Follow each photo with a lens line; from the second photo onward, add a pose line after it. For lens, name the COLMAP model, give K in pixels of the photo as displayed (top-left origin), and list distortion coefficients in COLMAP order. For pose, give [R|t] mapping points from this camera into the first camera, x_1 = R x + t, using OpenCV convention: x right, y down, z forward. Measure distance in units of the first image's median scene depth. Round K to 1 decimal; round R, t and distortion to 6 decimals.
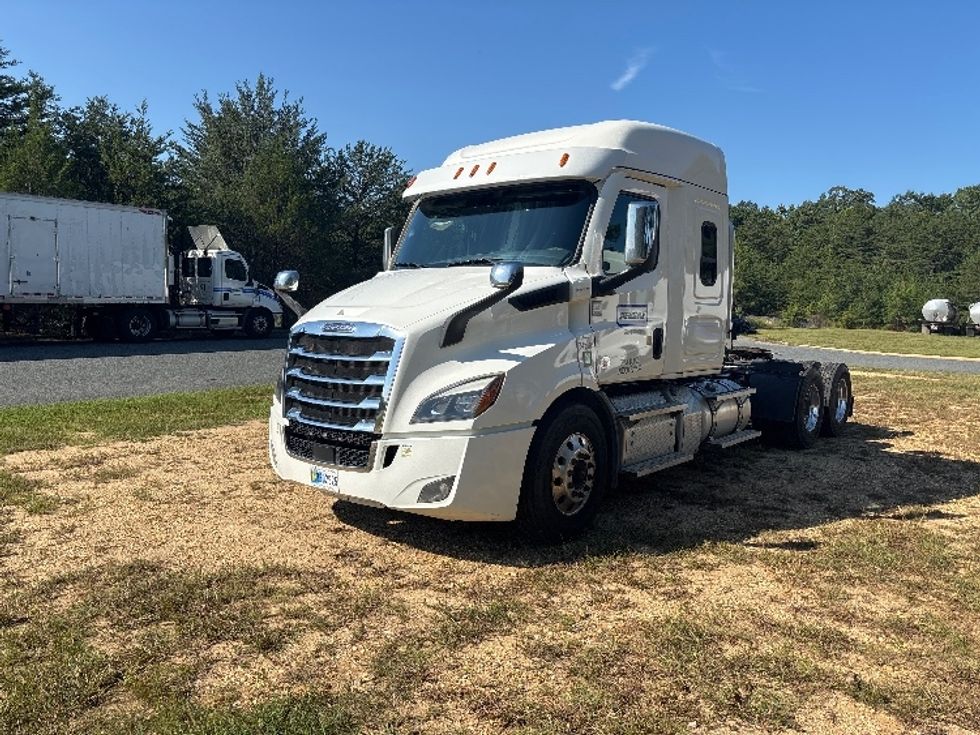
lens RADIAL K [[760.9, 0, 490.0], [0, 760.9, 367.5], [0, 0, 1]] dist [0.028836, -0.001043]
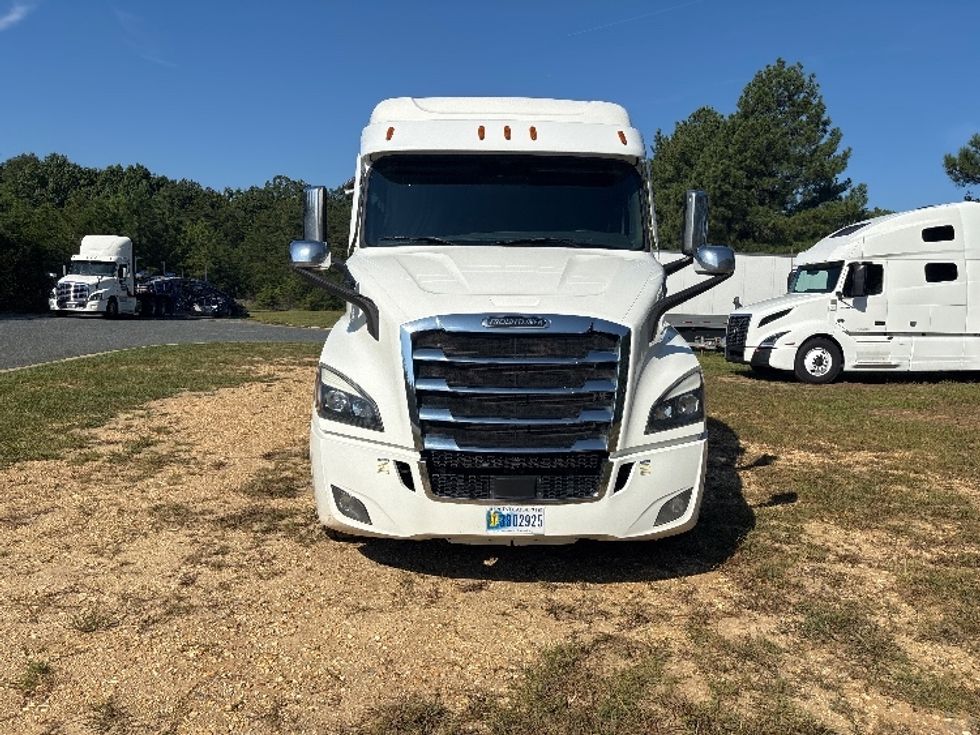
lens RADIAL K [[757.3, 0, 490.0], [0, 757.3, 367.5], [0, 0, 1]] dist [0.018149, -0.001459]
pose [[0.744642, -0.061671, 0.664609, -0.768820], [0.045626, 0.998096, 0.041495, -0.042159], [-0.665903, -0.000575, 0.746038, 0.477526]]
